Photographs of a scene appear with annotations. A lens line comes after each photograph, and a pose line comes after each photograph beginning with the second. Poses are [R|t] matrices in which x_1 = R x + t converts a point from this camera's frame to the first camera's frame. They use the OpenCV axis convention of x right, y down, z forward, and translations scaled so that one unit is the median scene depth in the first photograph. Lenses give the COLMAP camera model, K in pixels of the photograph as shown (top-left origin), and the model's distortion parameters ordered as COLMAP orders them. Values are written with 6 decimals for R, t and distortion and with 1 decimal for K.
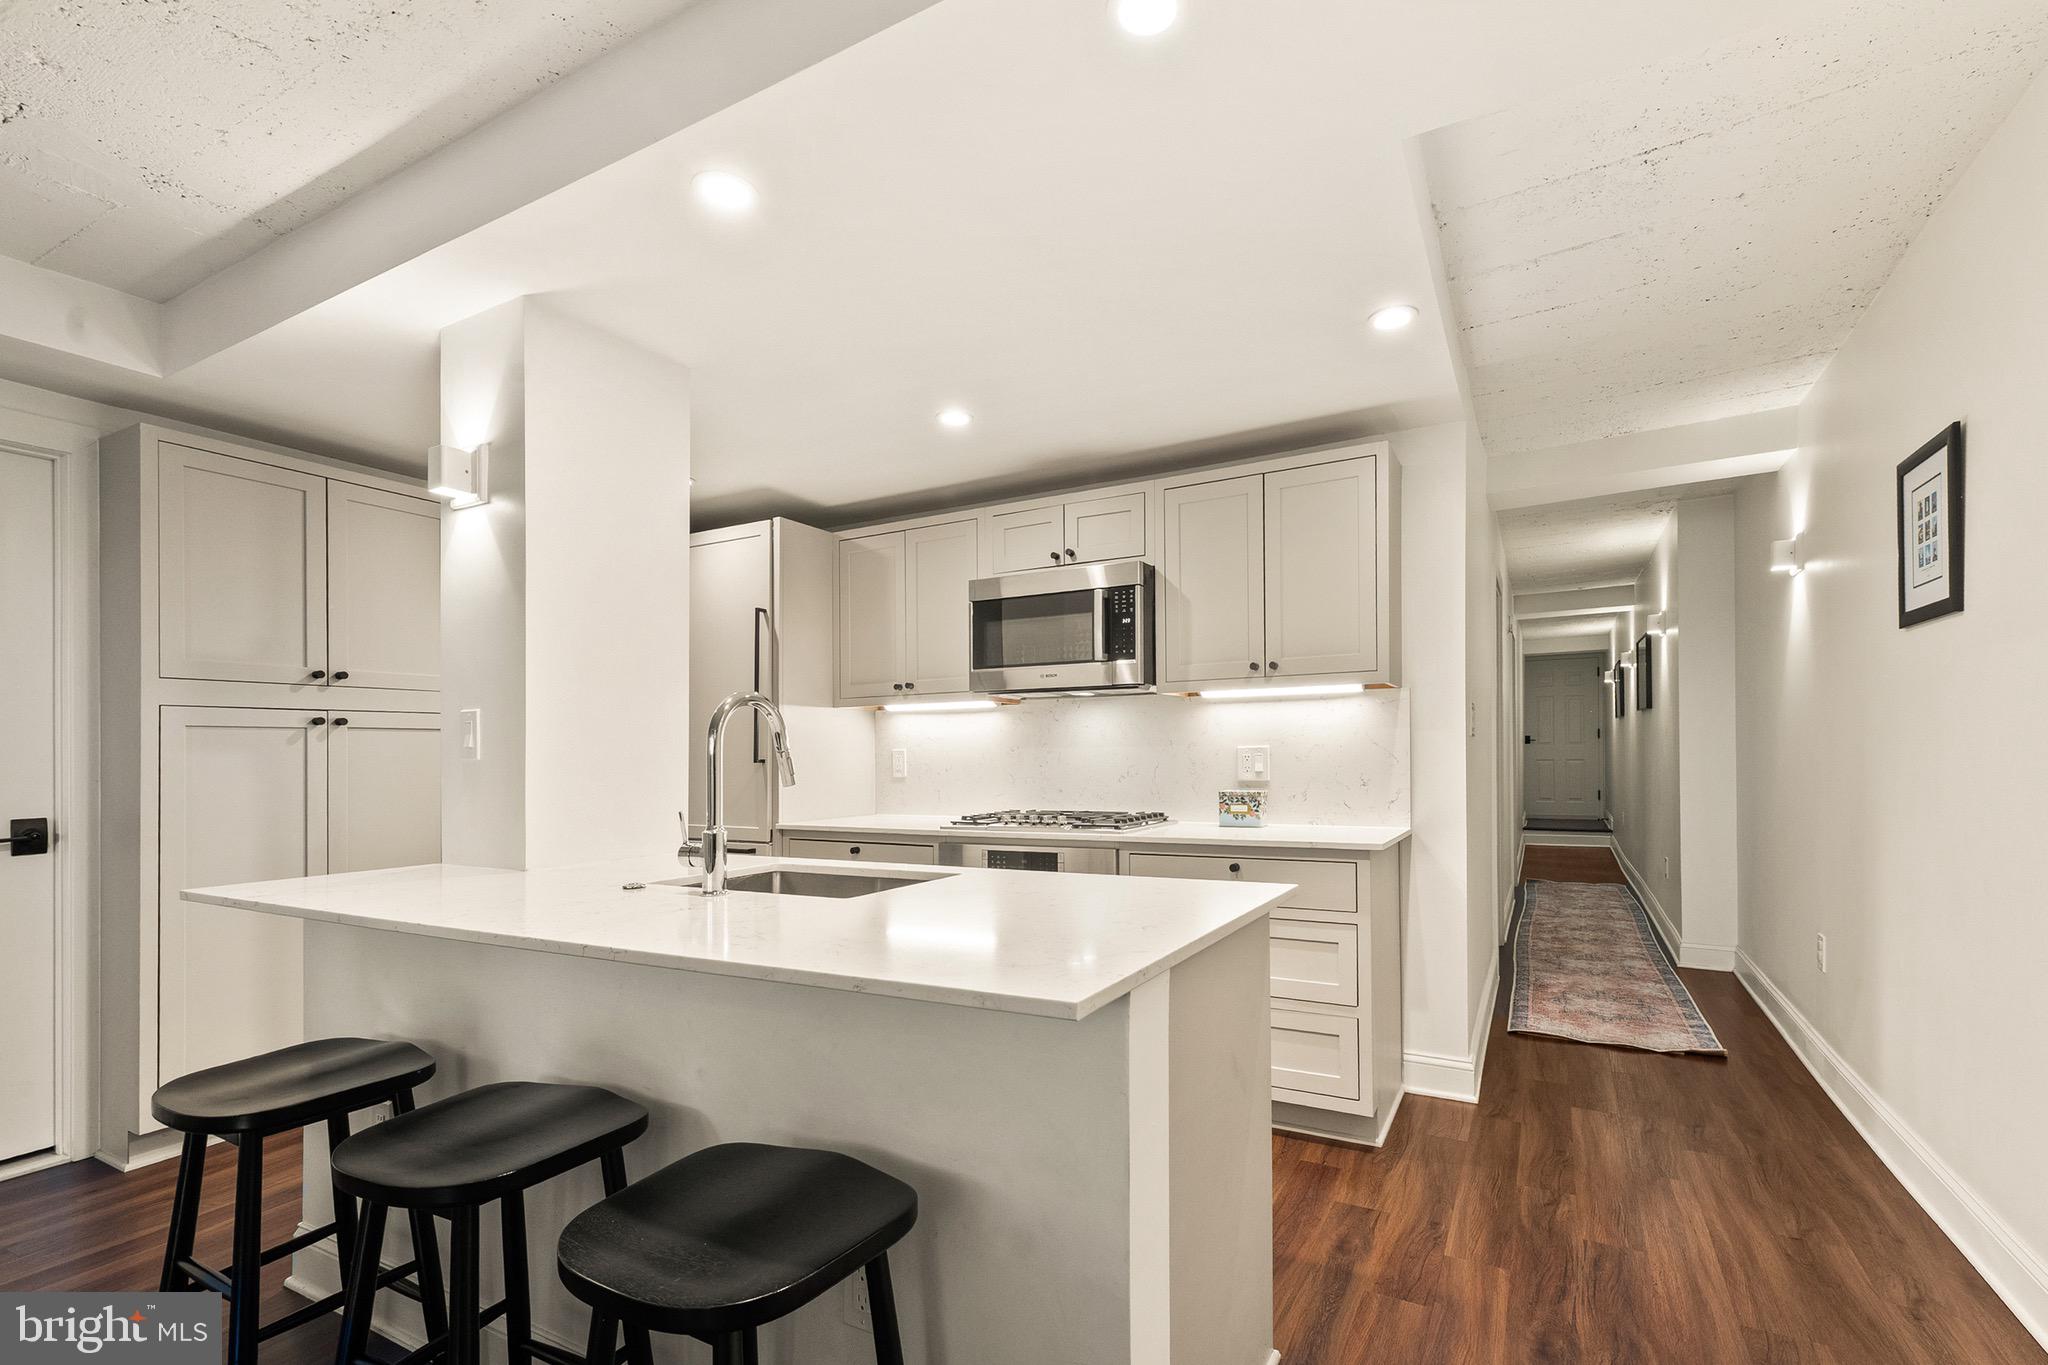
lens RADIAL K [[1026.1, 0, 1026.6], [0, 1026.1, 742.7], [0, 0, 1]] dist [-0.003557, -0.000337]
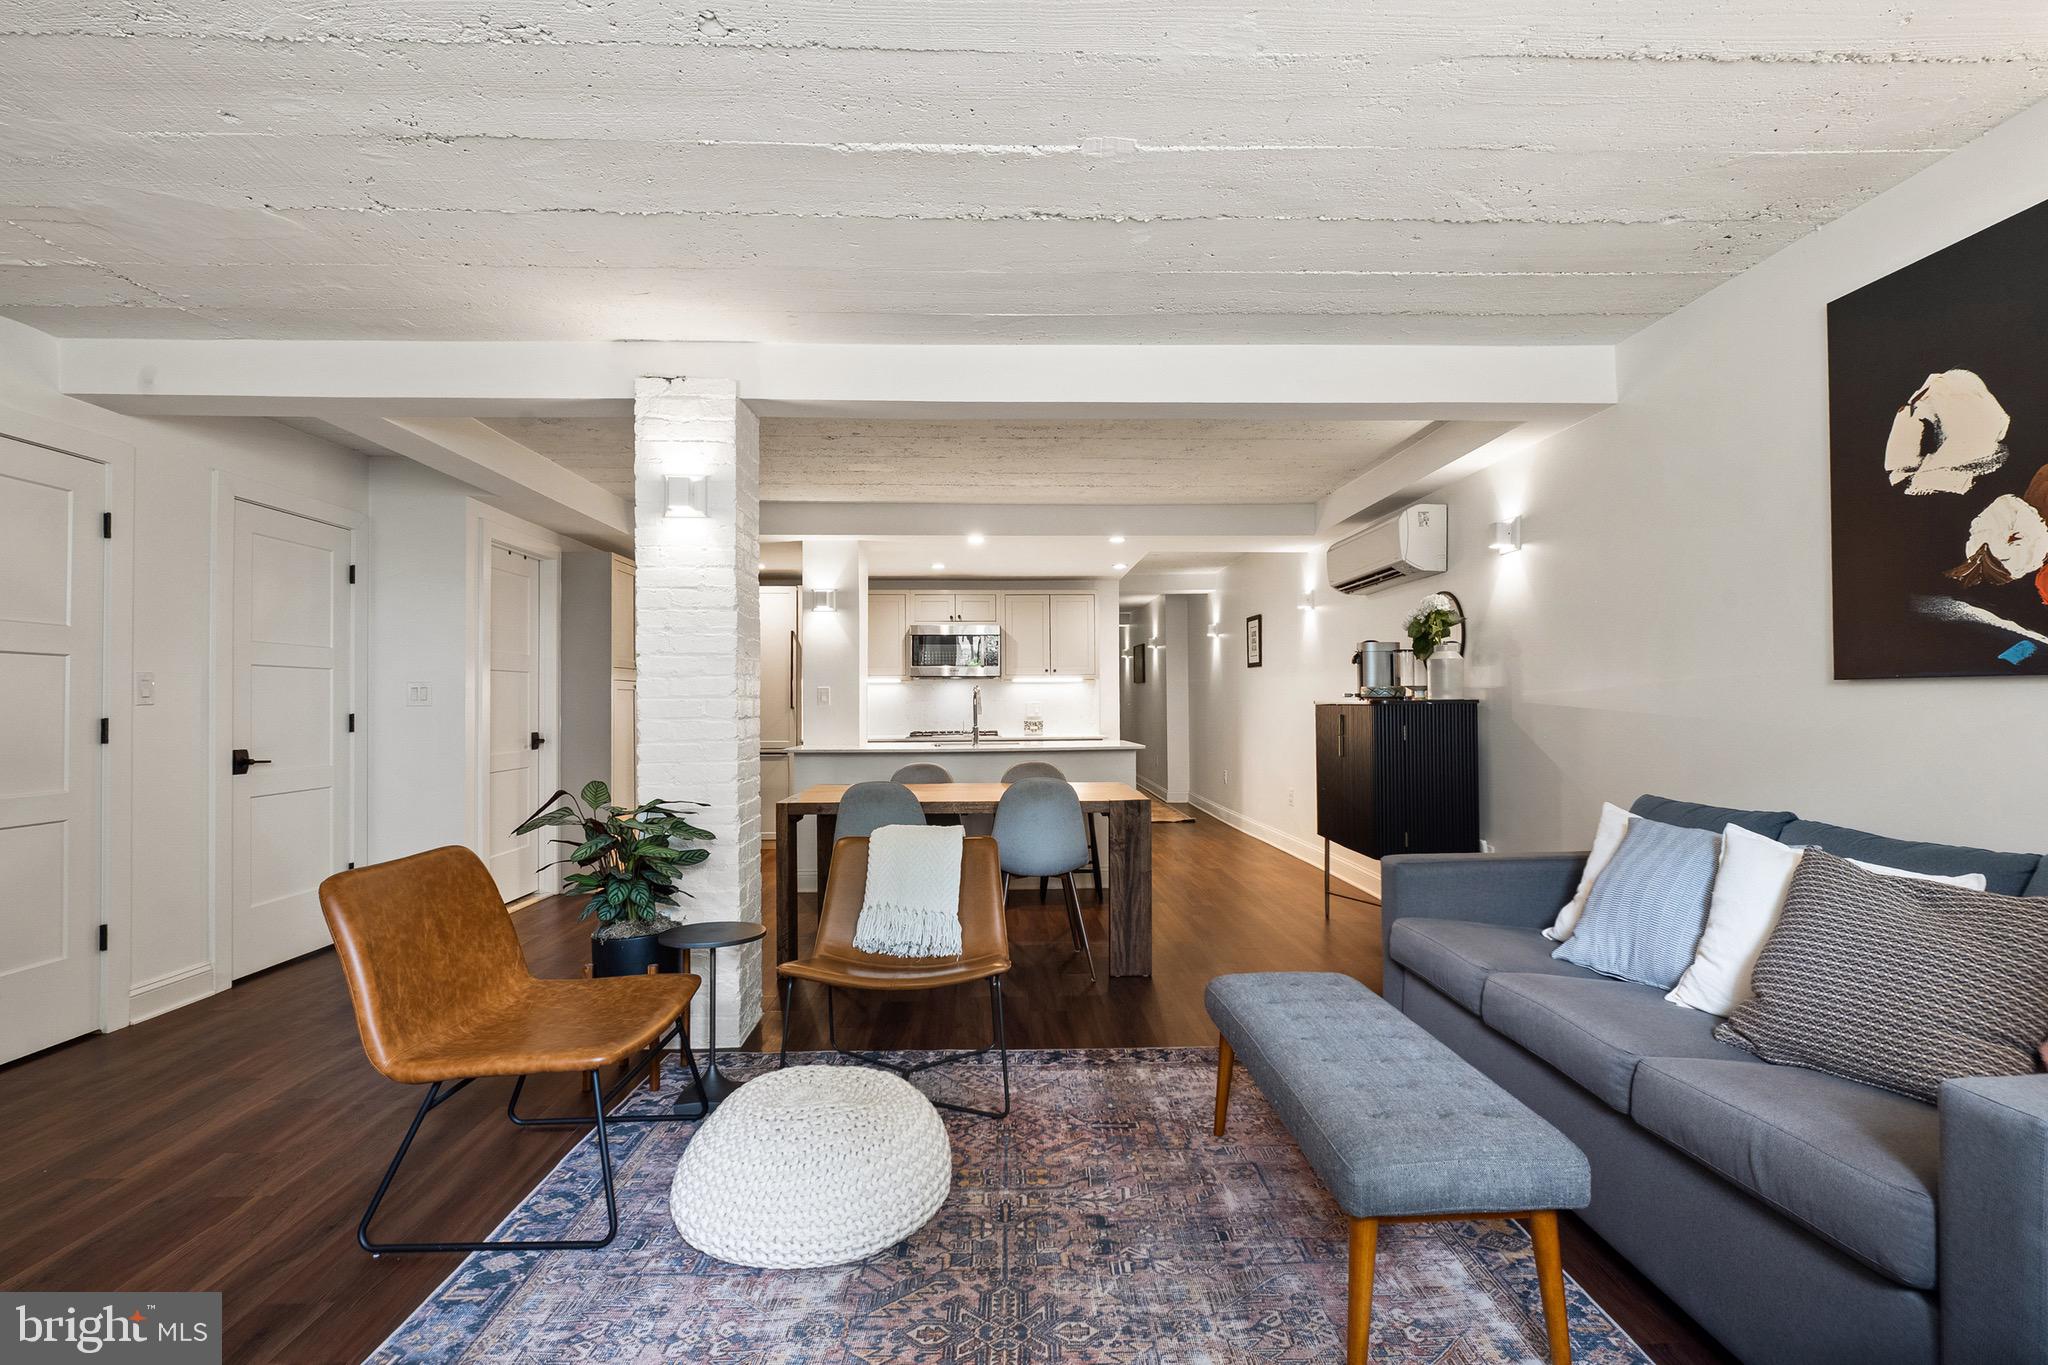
lens RADIAL K [[972.7, 0, 1024.0], [0, 972.7, 682.5], [0, 0, 1]] dist [0.000190, 0.000003]
pose [[0.880189, 0.009489, 0.474528, -0.901267], [-0.002877, 0.999888, -0.014657, -0.009006], [-0.474615, 0.011536, 0.880118, -1.008119]]
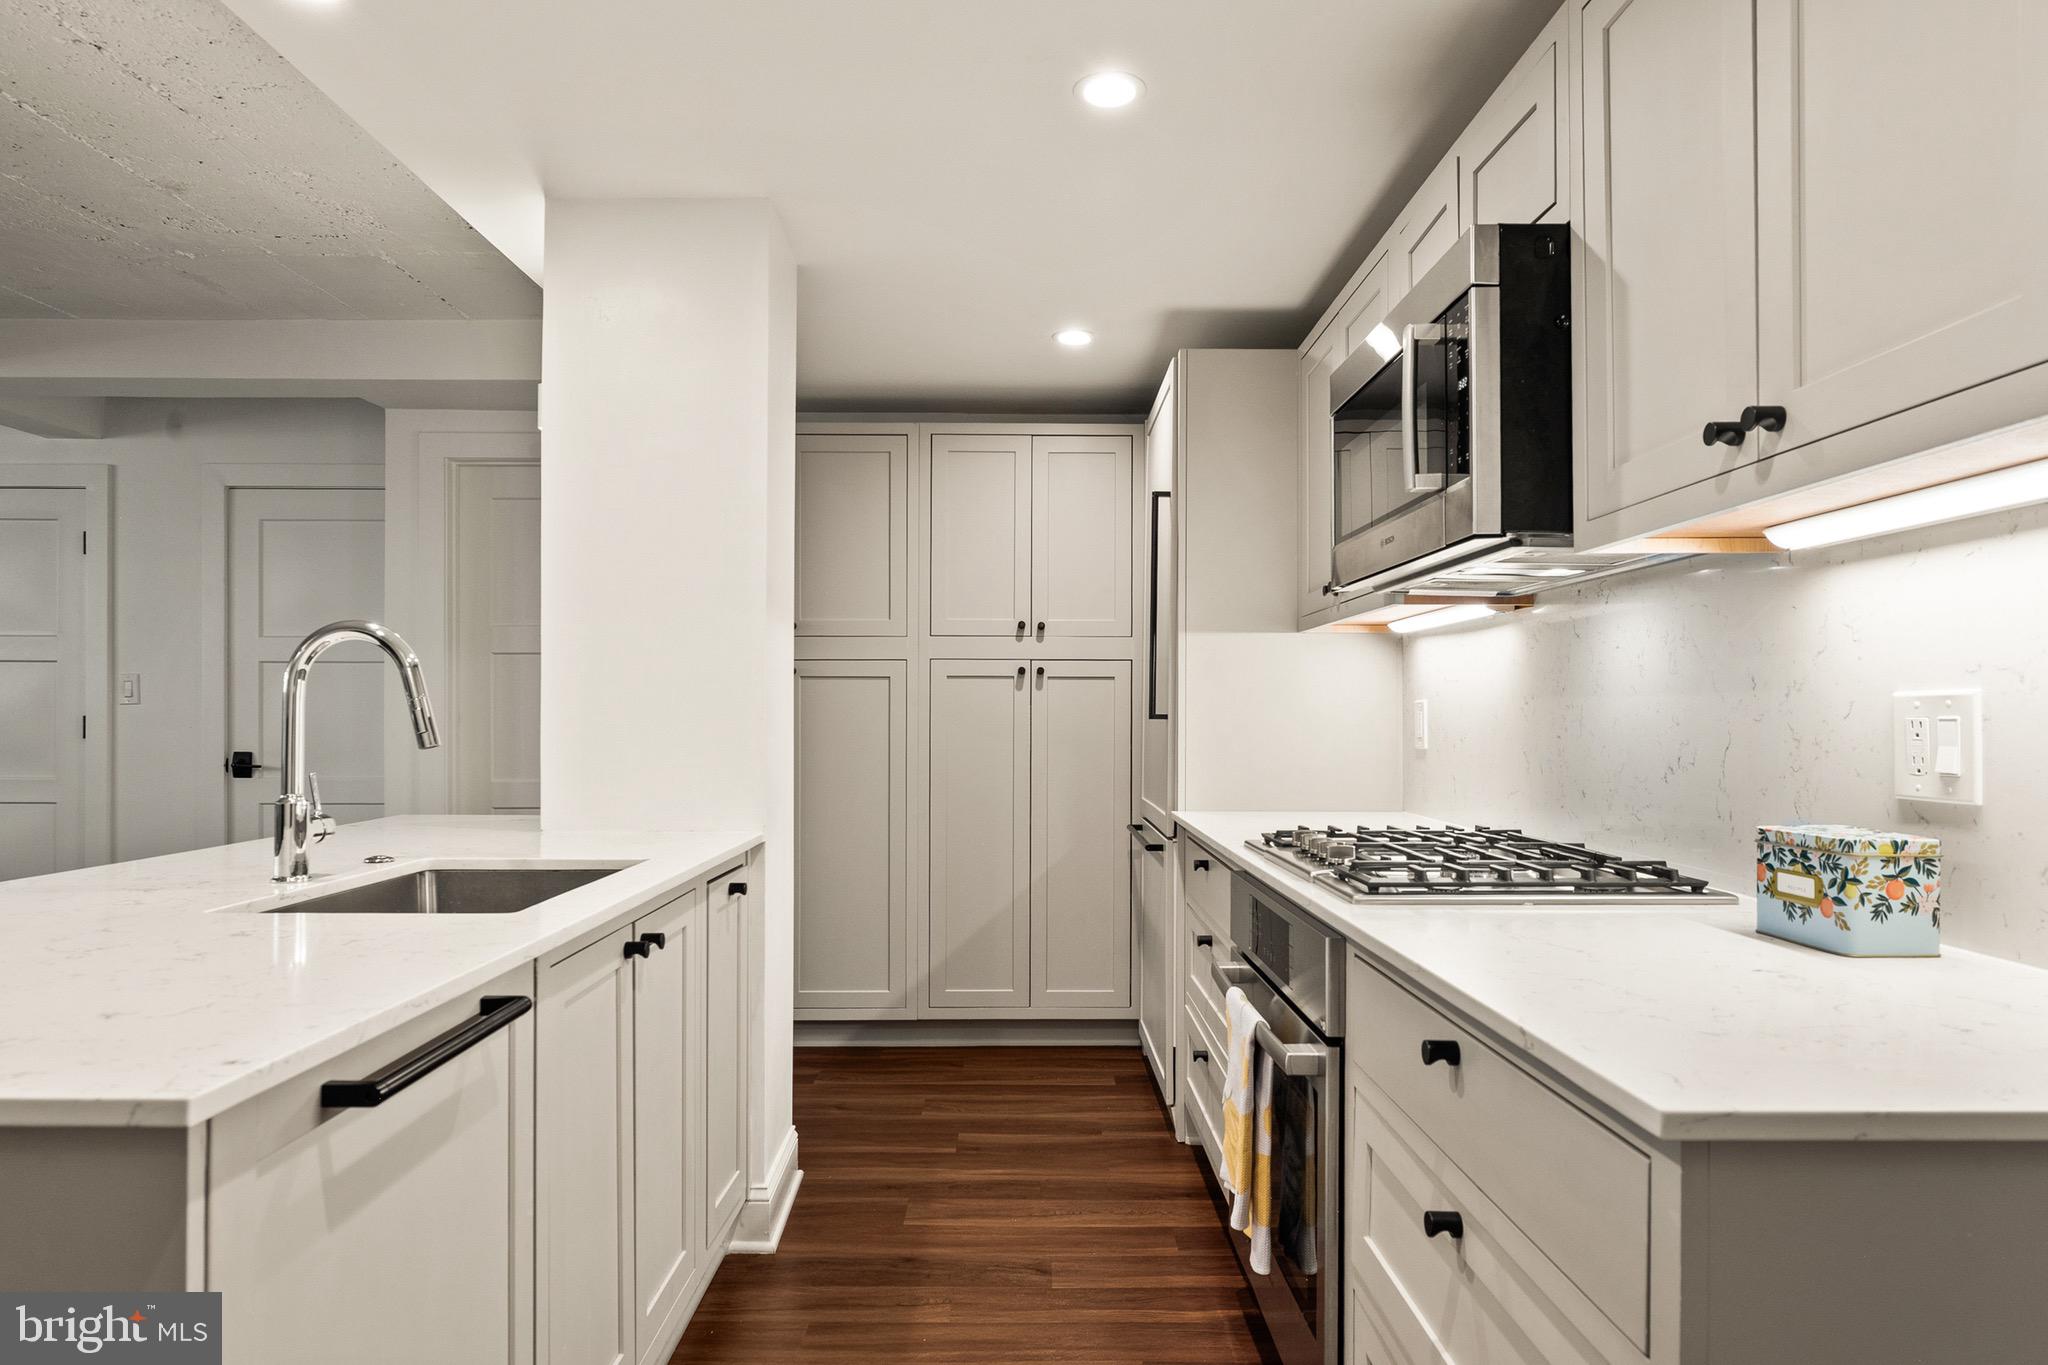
lens RADIAL K [[1178.3, 0, 1024.0], [0, 1178.3, 682.5], [0, 0, 1]] dist [0.000951, 0.000161]
pose [[0.450647, -0.012213, -0.892619, 0.426850], [0.004120, 0.999924, -0.011601, 0.004143], [0.892693, 0.001551, 0.450663, 0.618627]]
